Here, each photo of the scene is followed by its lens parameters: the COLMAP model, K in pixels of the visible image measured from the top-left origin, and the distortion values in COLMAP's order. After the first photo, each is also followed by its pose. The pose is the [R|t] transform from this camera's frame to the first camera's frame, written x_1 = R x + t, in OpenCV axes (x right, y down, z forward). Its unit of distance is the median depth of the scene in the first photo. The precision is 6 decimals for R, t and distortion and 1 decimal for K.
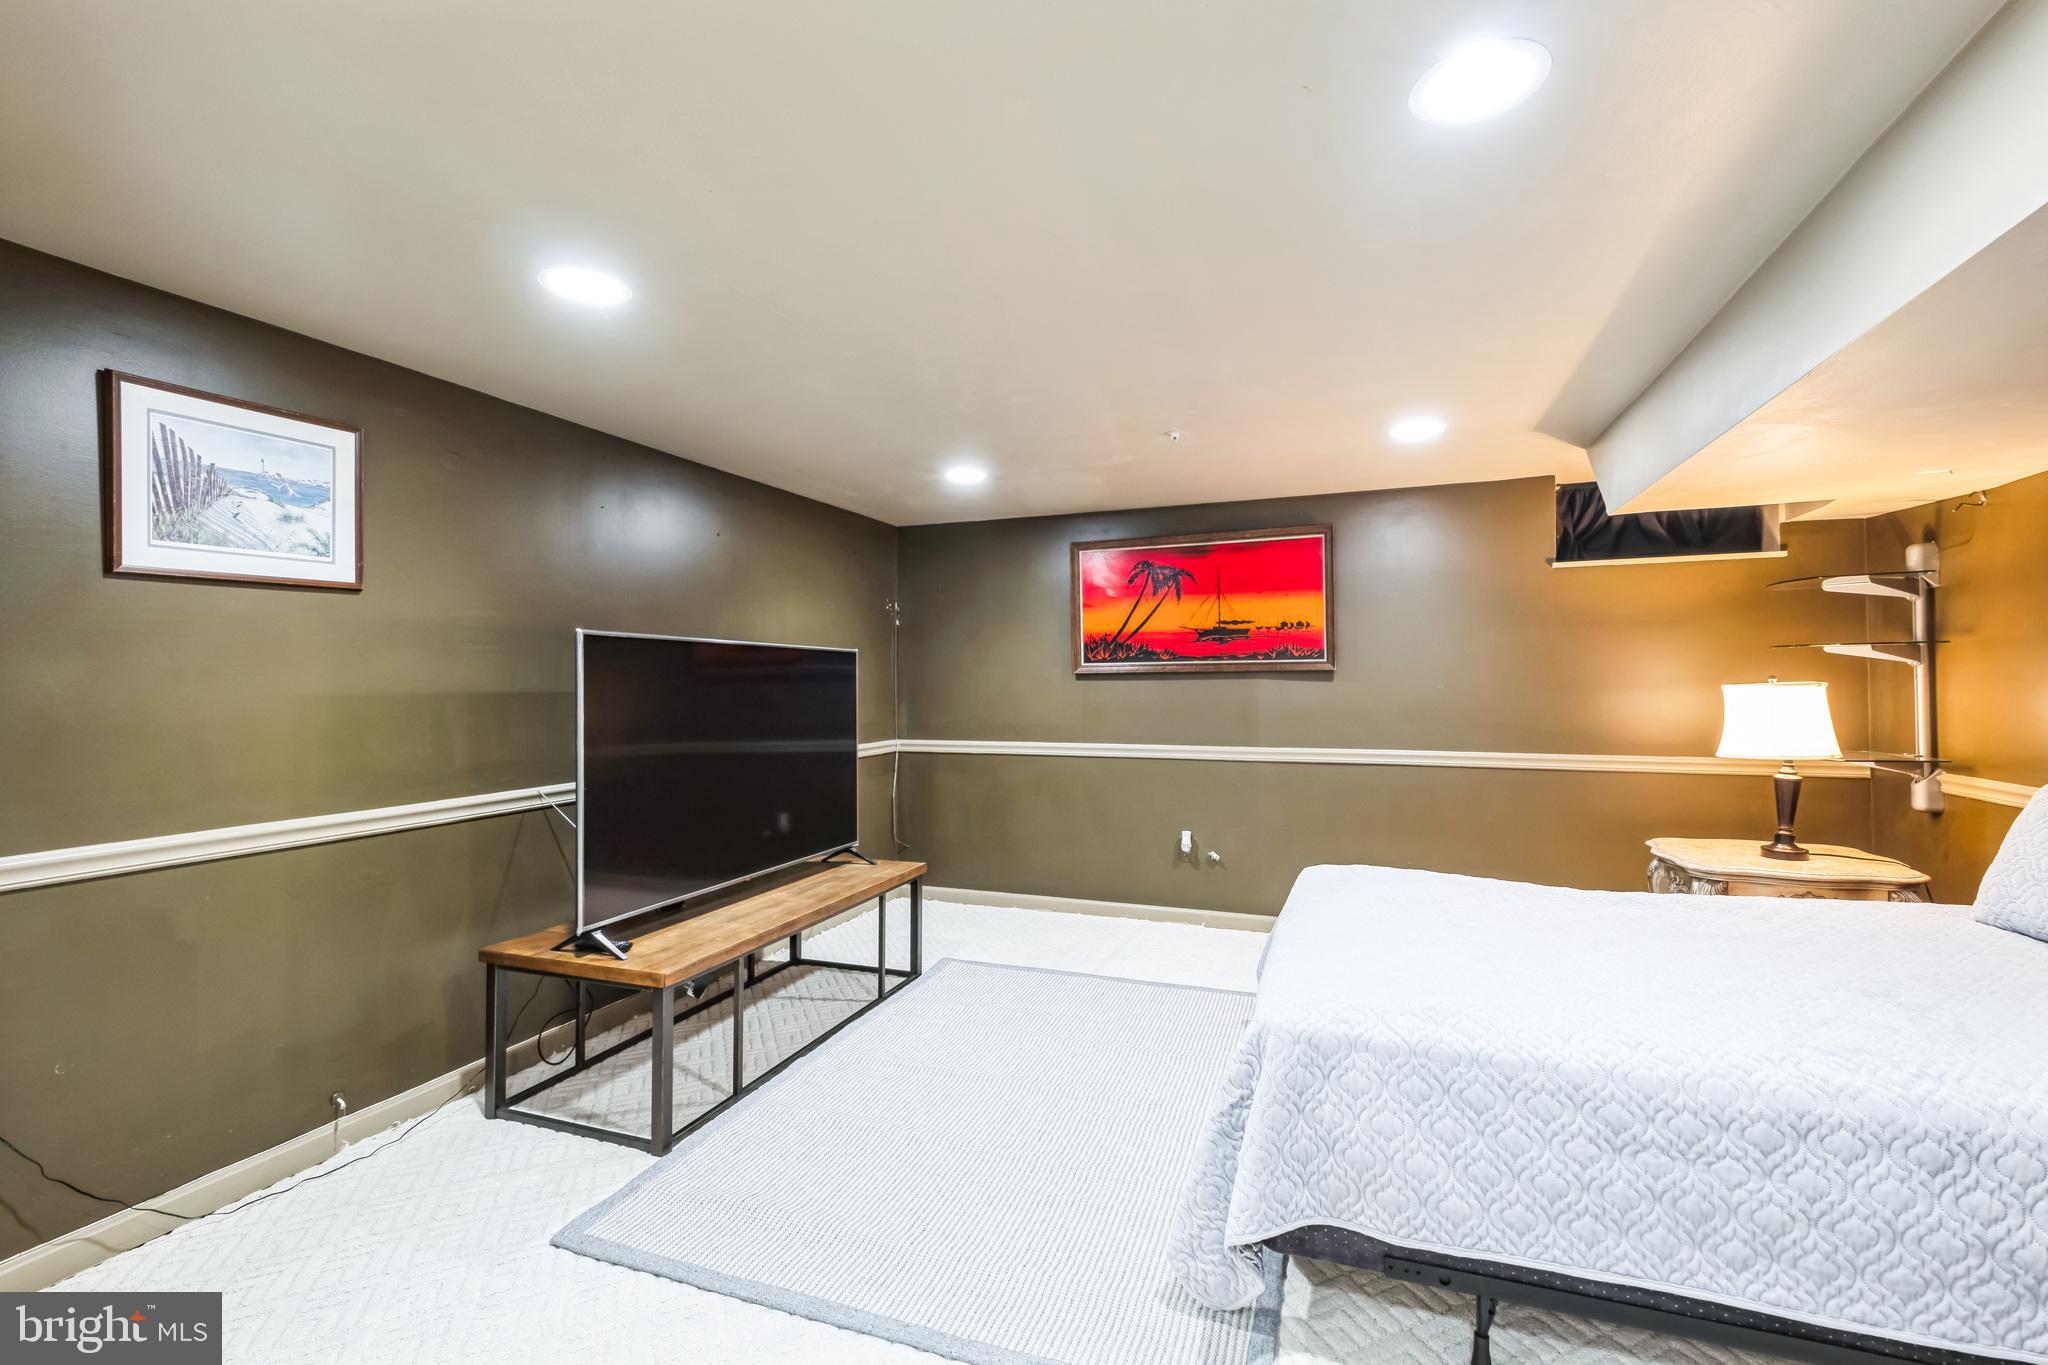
lens RADIAL K [[880.0, 0, 1020.9], [0, 880.0, 669.6], [0, 0, 1]] dist [0.002499, -0.001484]
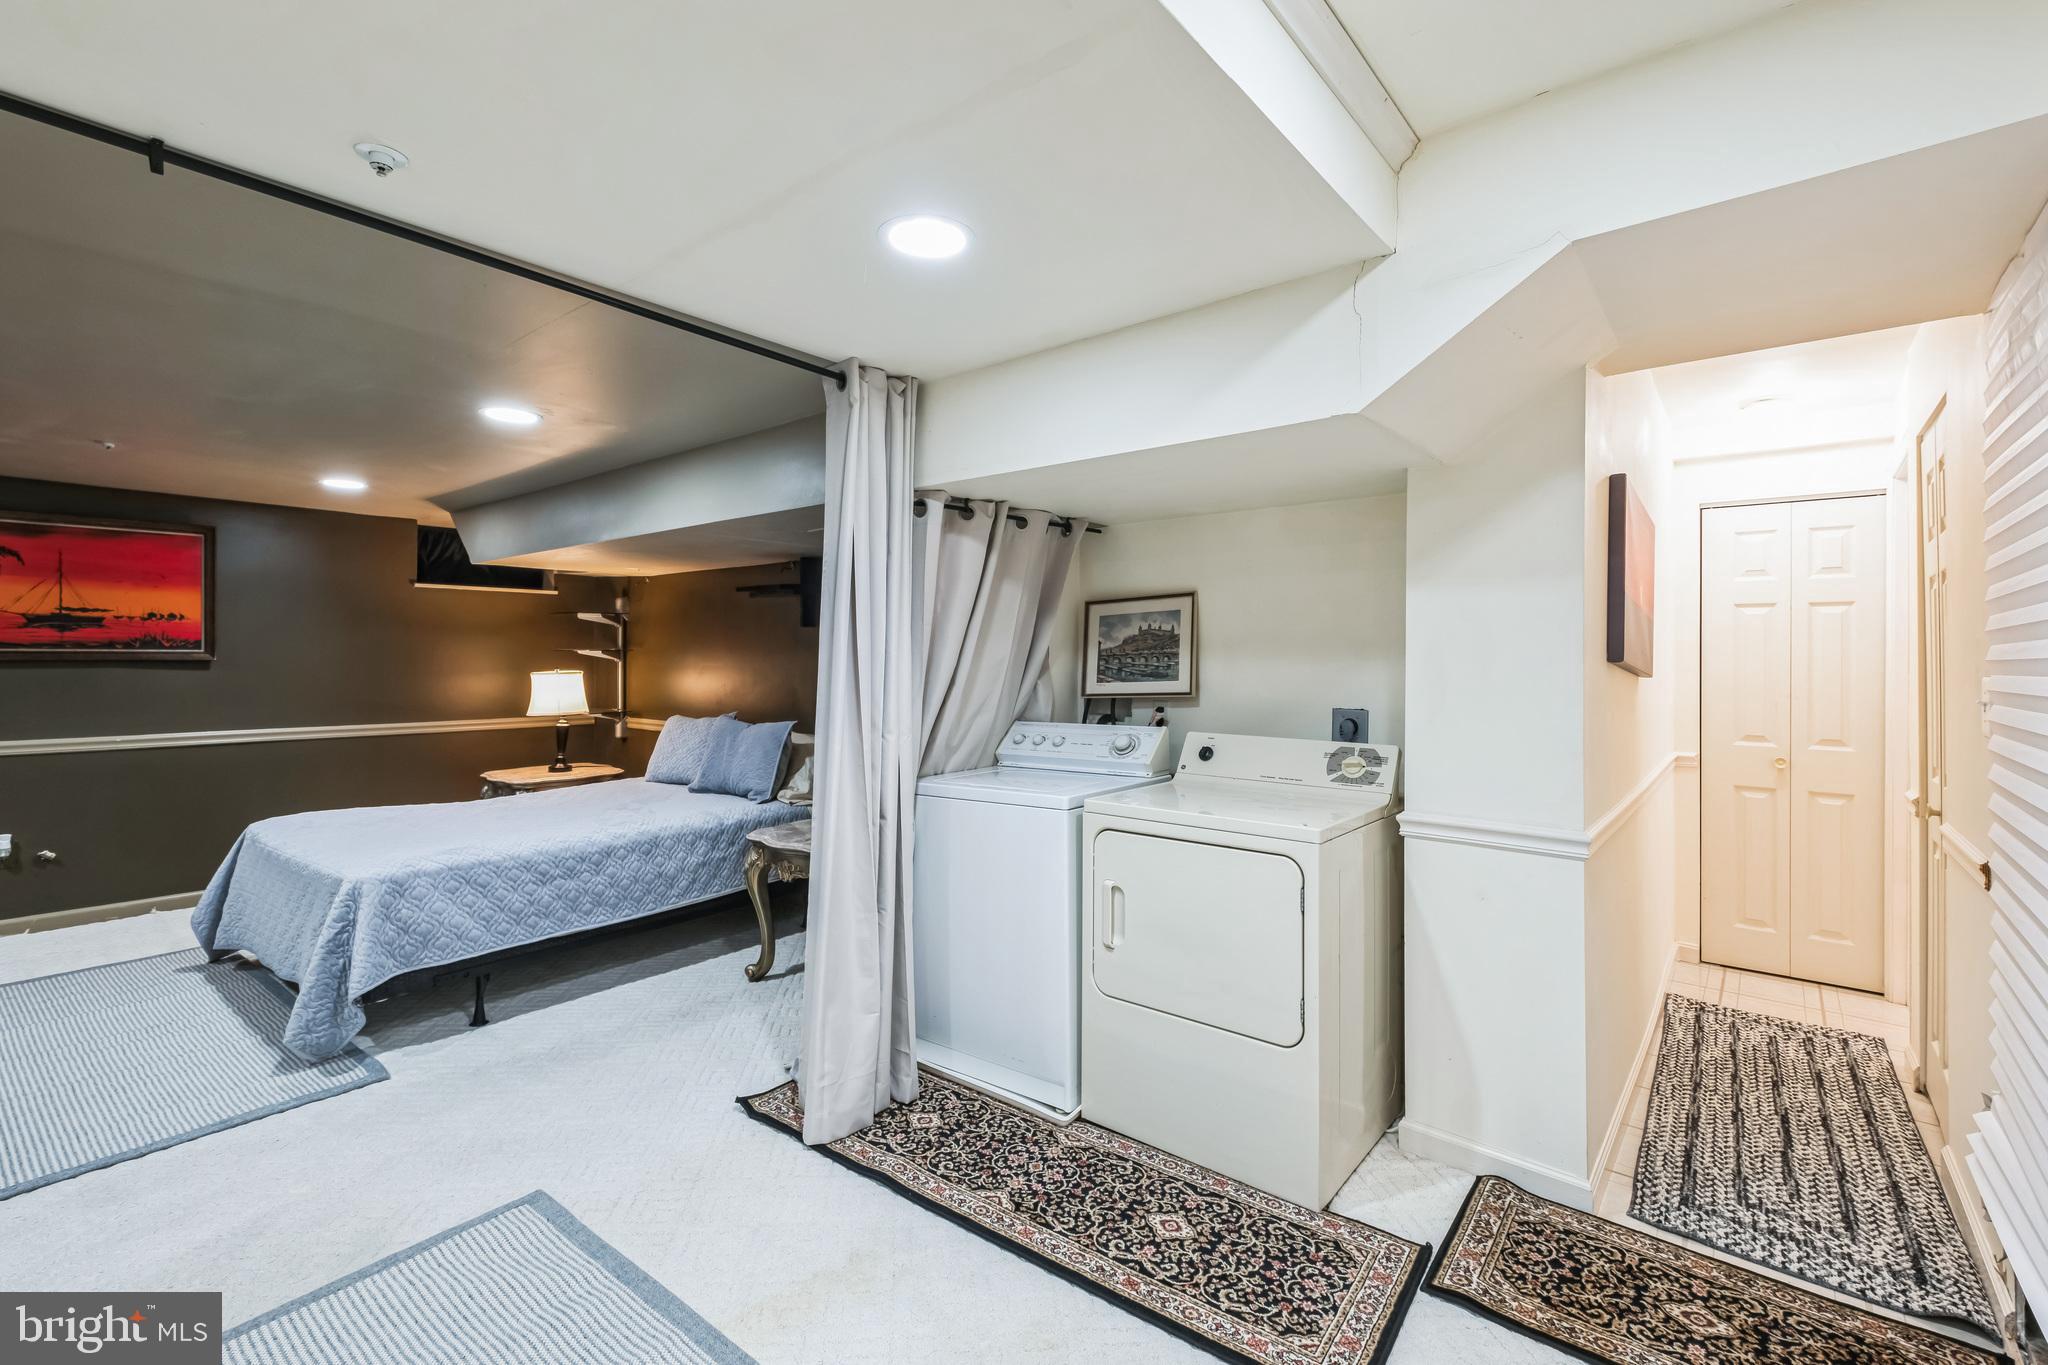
lens RADIAL K [[880.0, 0, 1032.5], [0, 880.0, 651.6], [0, 0, 1]] dist [0.002499, -0.001484]
pose [[0.292850, 0.013284, 0.956066, -0.536352], [-0.020945, 0.999753, -0.007475, -0.031132], [-0.955929, -0.017835, 0.293056, -0.408160]]
